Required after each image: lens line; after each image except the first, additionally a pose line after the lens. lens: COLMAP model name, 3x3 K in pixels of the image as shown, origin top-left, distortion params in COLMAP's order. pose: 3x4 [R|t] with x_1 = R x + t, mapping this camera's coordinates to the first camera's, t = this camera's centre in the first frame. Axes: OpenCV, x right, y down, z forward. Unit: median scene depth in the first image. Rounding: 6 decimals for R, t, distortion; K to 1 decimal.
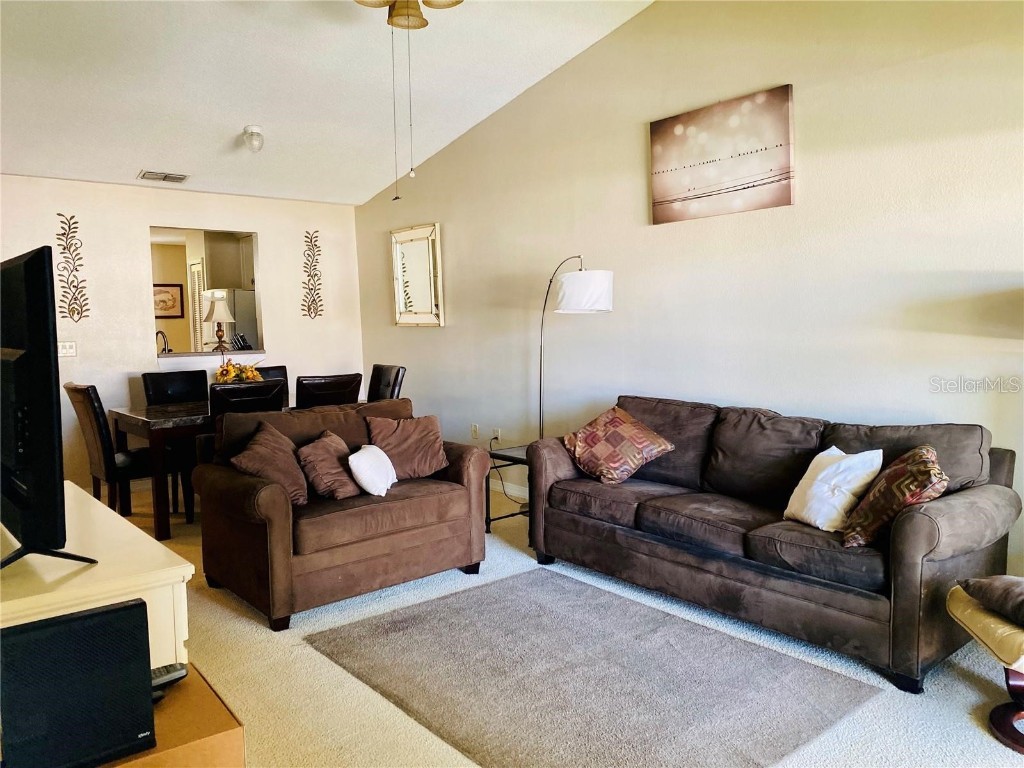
lens RADIAL K [[774.1, 0, 512.0], [0, 774.1, 384.0], [0, 0, 1]] dist [0.067374, -0.095276]
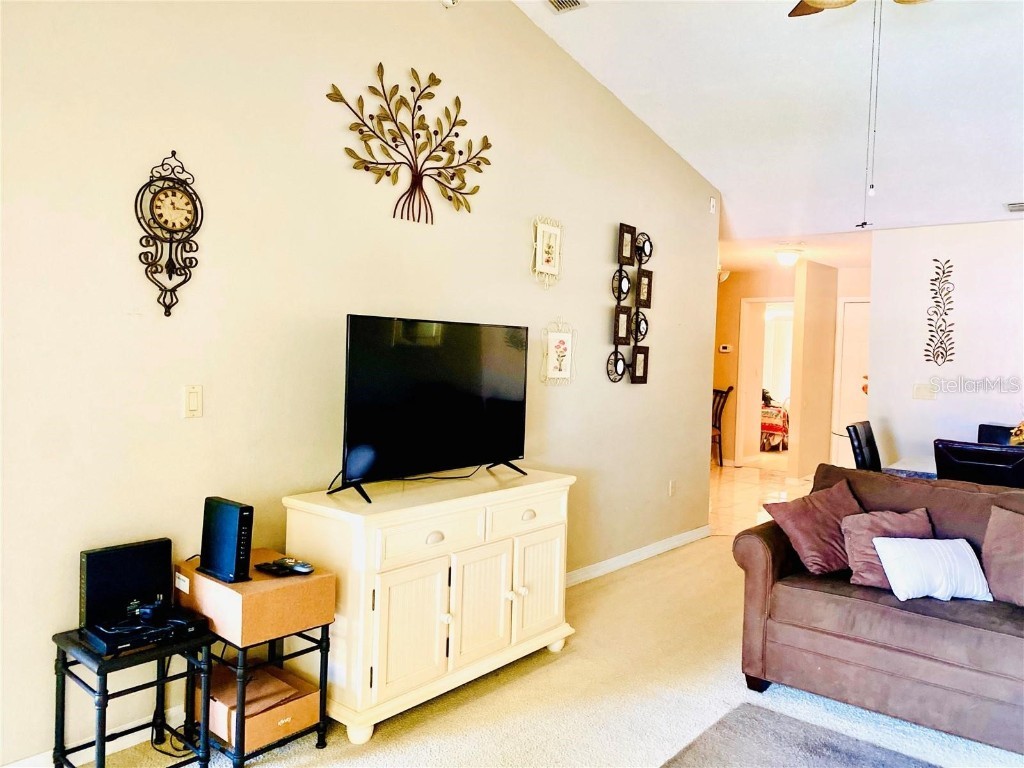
lens RADIAL K [[774.1, 0, 512.0], [0, 774.1, 384.0], [0, 0, 1]] dist [0.067374, -0.095276]
pose [[0.172156, 0.065766, -0.982872, 0.333201], [-0.115739, 0.992208, 0.046118, -0.039589], [0.978247, 0.105817, 0.178426, 0.295066]]
